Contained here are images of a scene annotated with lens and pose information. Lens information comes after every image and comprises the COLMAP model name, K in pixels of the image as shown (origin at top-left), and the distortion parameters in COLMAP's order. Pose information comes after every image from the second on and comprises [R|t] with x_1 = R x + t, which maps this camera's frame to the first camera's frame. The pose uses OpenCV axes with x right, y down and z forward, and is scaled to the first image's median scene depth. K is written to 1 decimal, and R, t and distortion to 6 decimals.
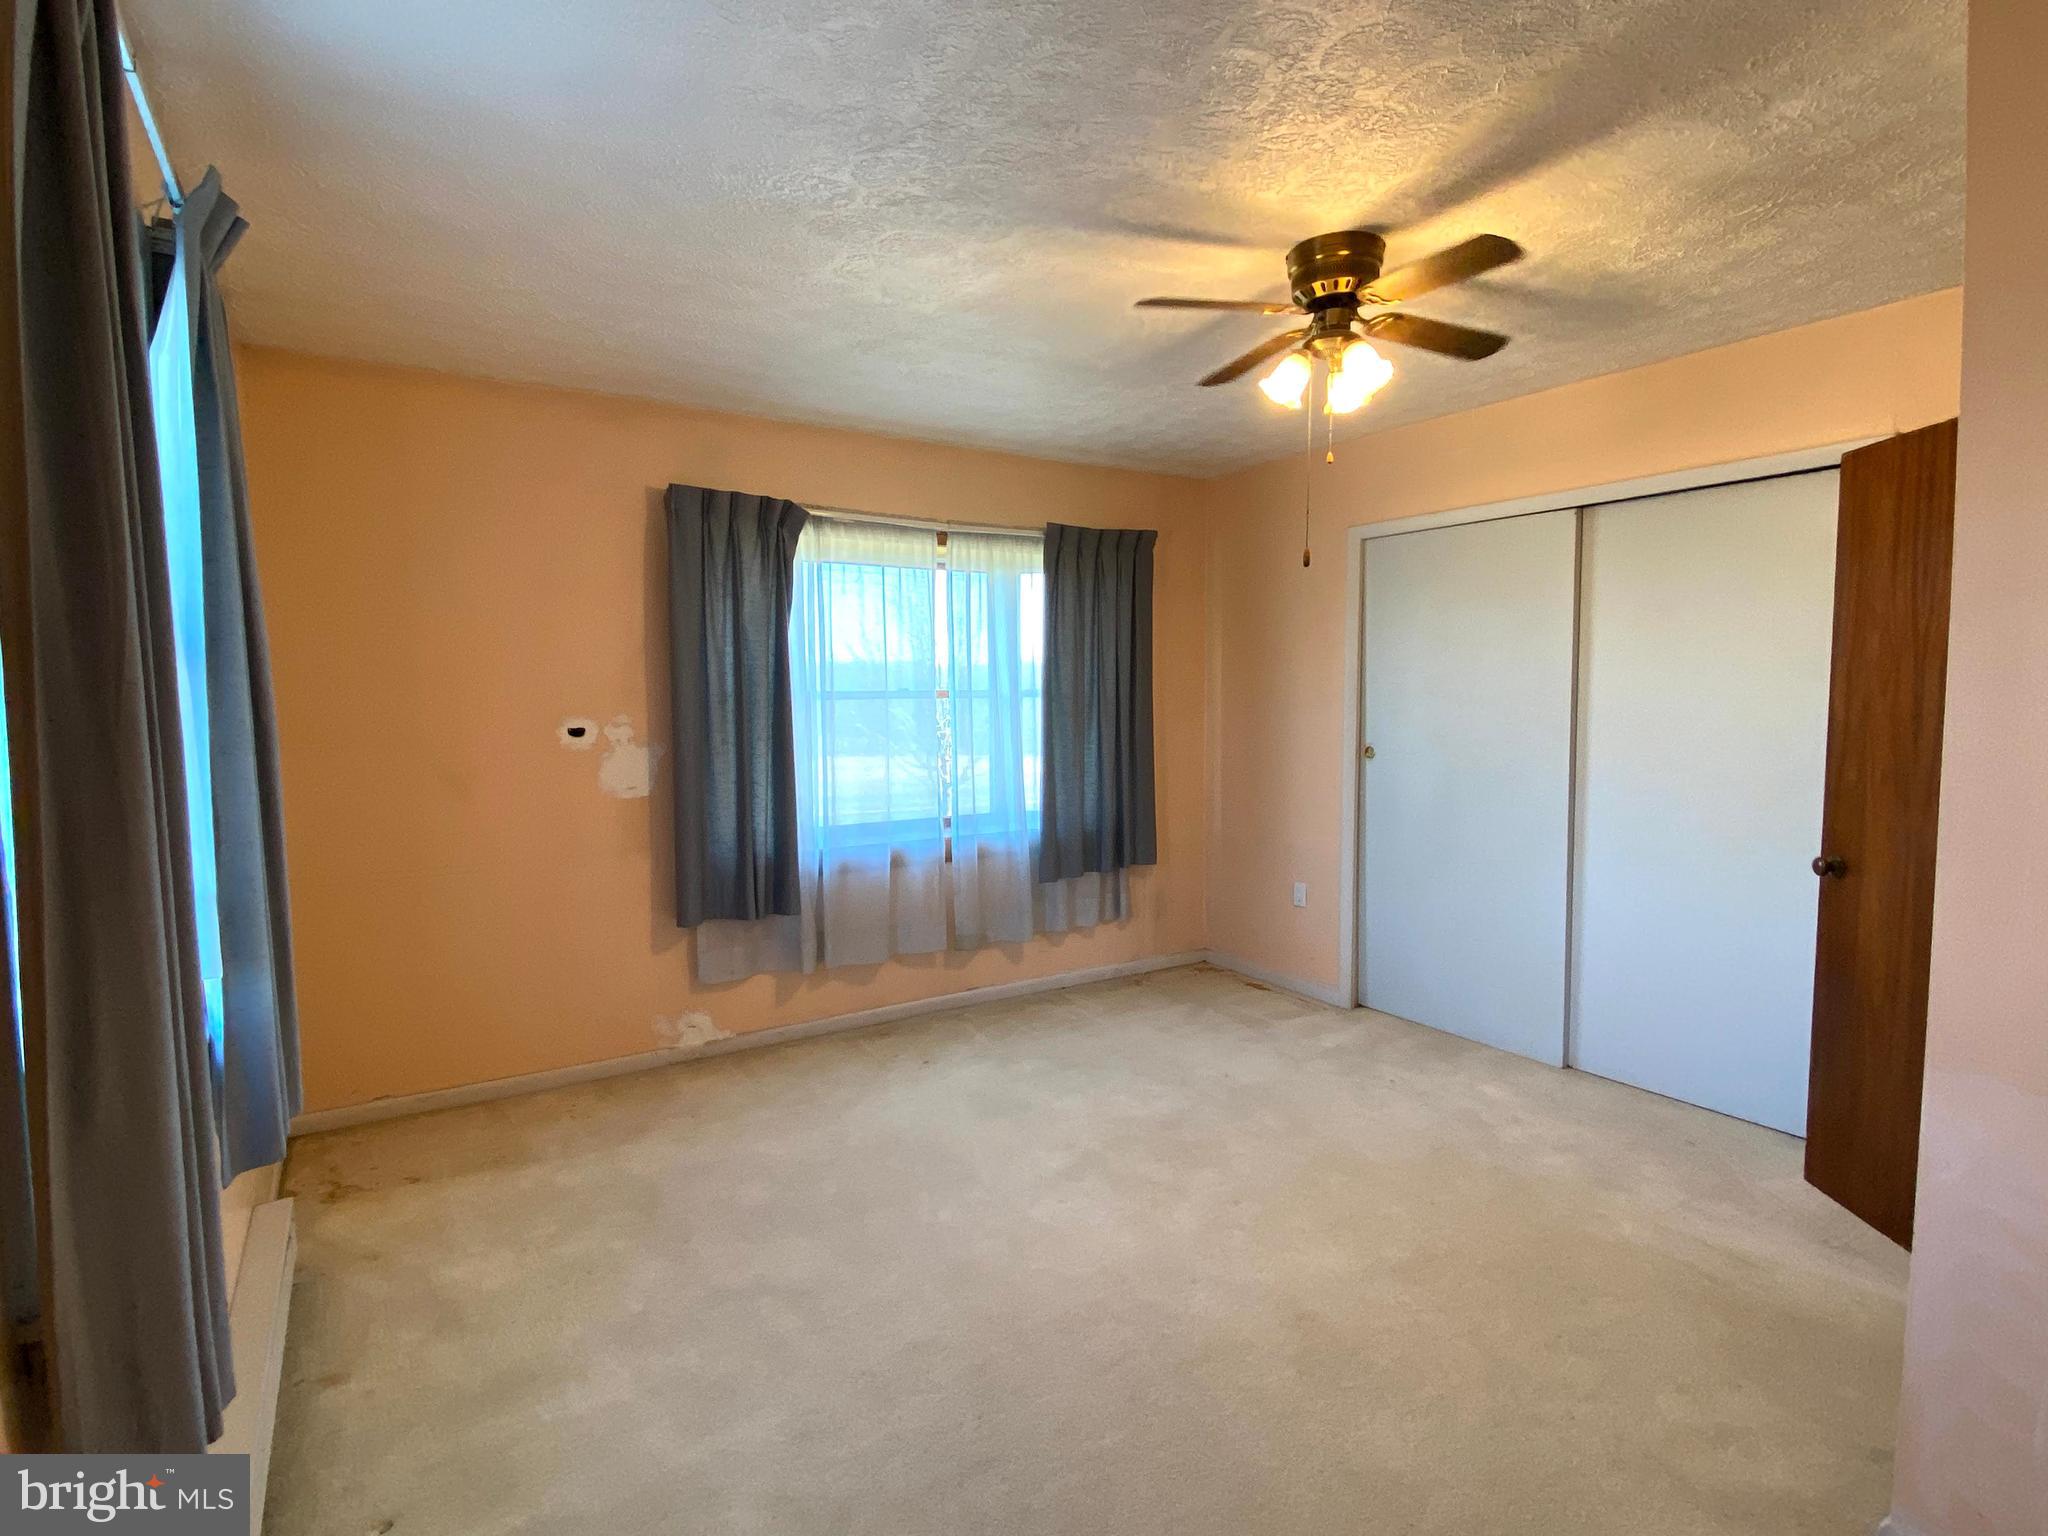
lens RADIAL K [[1033.1, 0, 1024.0], [0, 1033.1, 768.0], [0, 0, 1]] dist [0.053562, -0.037166]
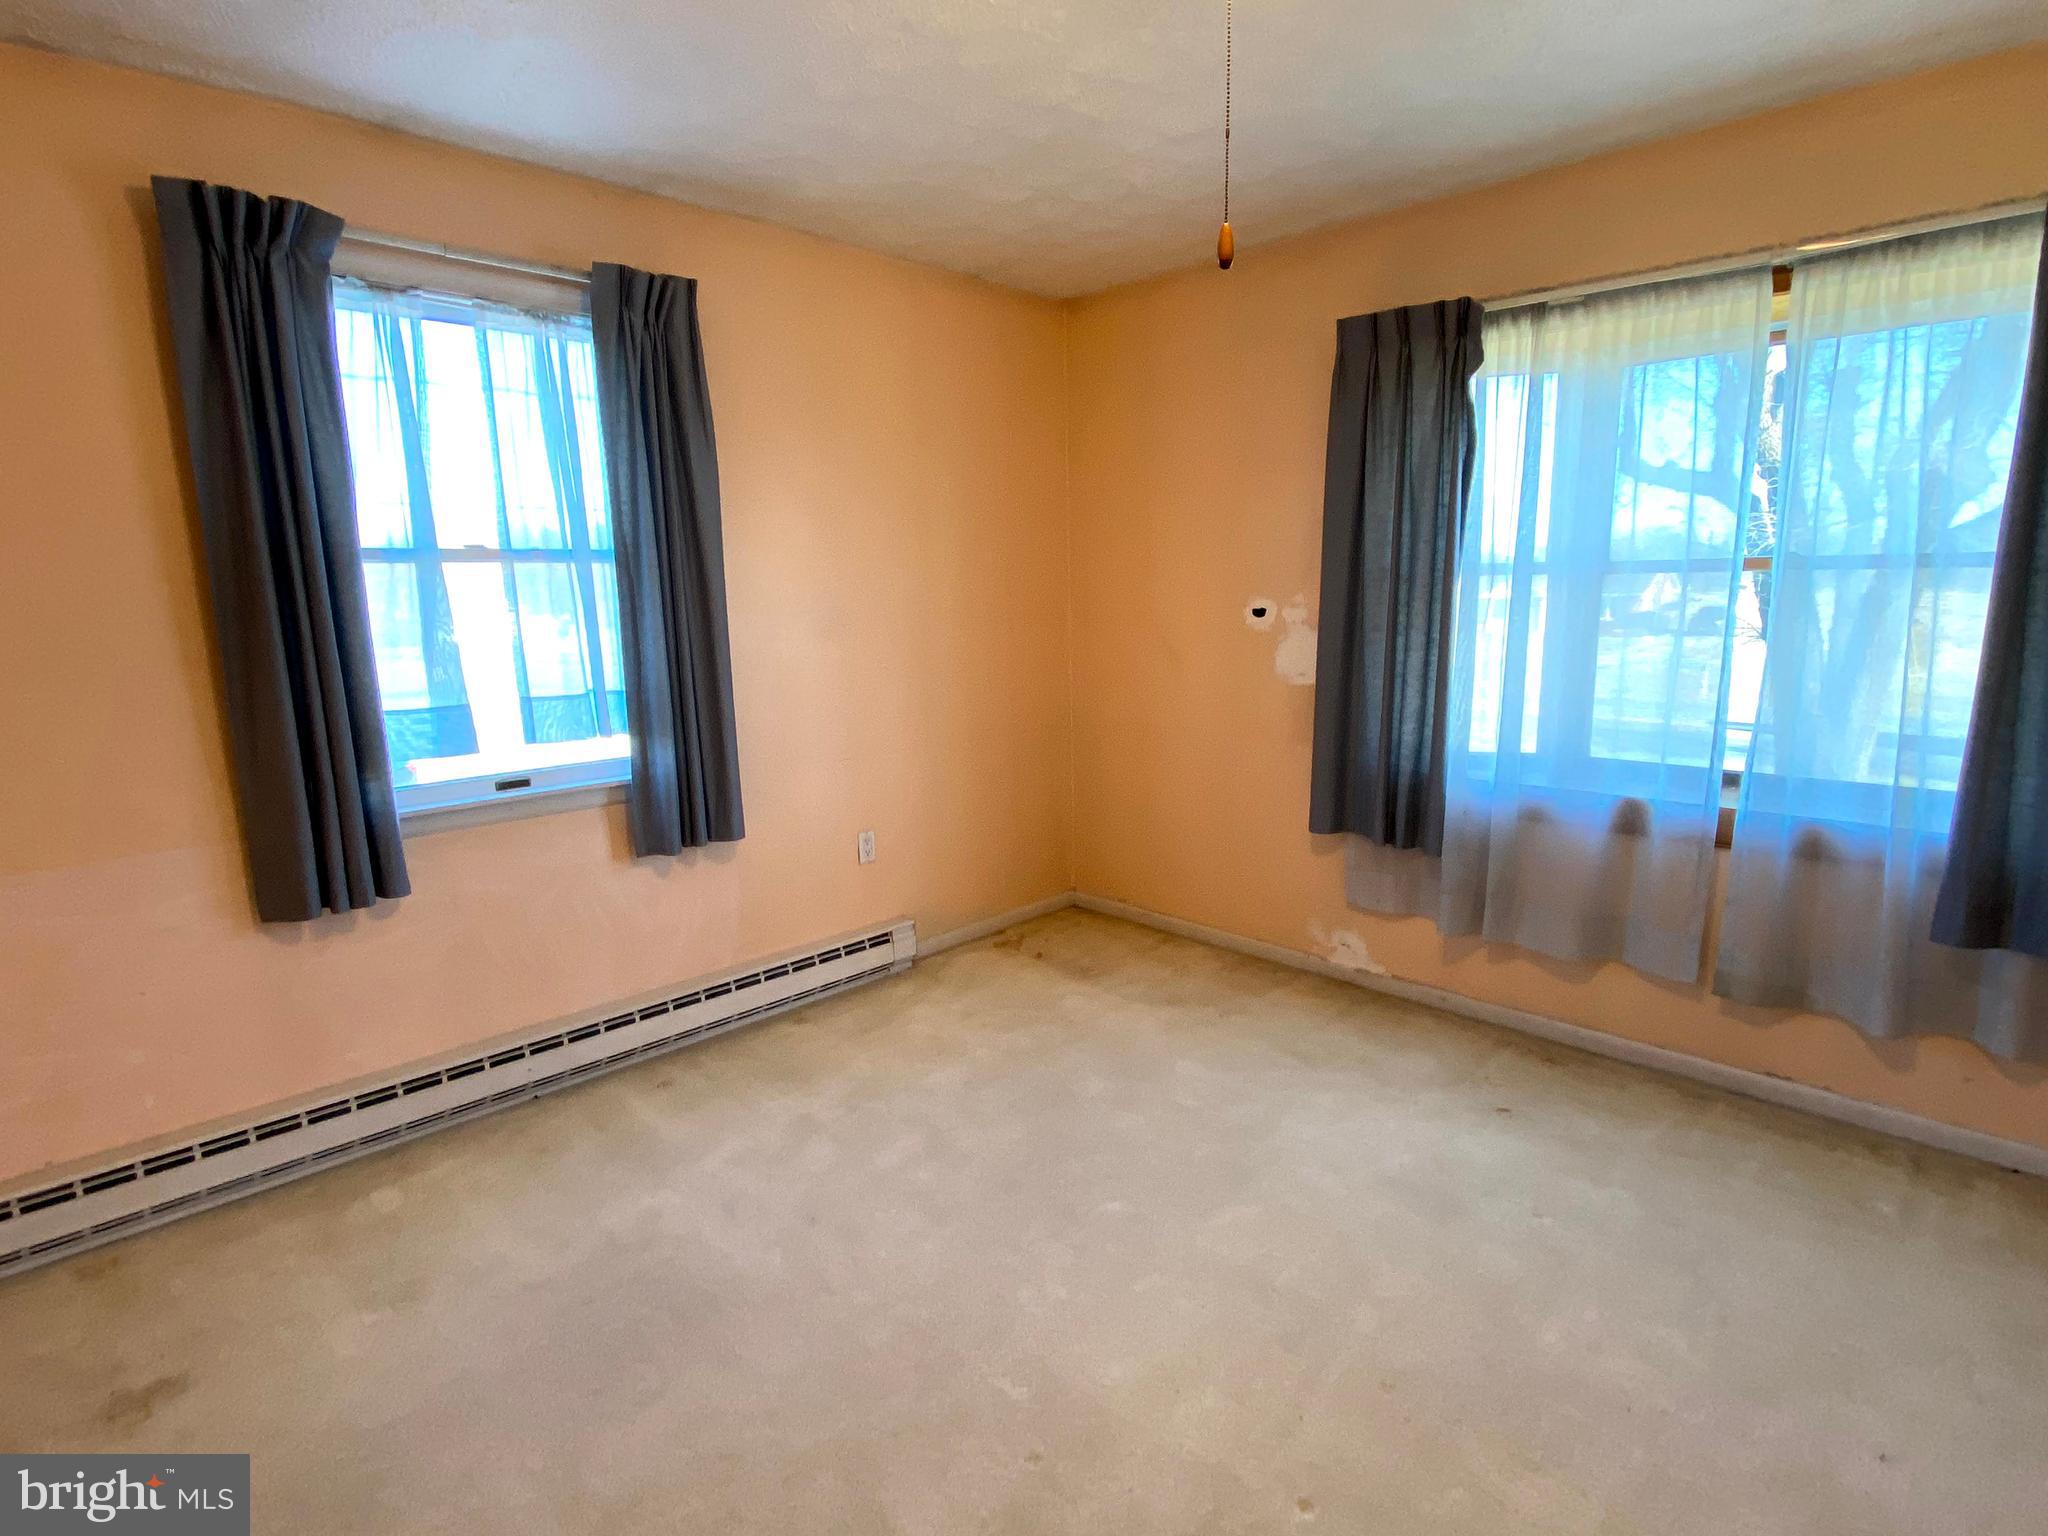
lens RADIAL K [[1033.1, 0, 1024.0], [0, 1033.1, 768.0], [0, 0, 1]] dist [0.053562, -0.037166]
pose [[0.219422, 0.169116, -0.960861, 0.454888], [-0.058392, 0.985373, 0.160095, -0.030566], [0.973881, 0.020978, 0.226088, 0.517819]]
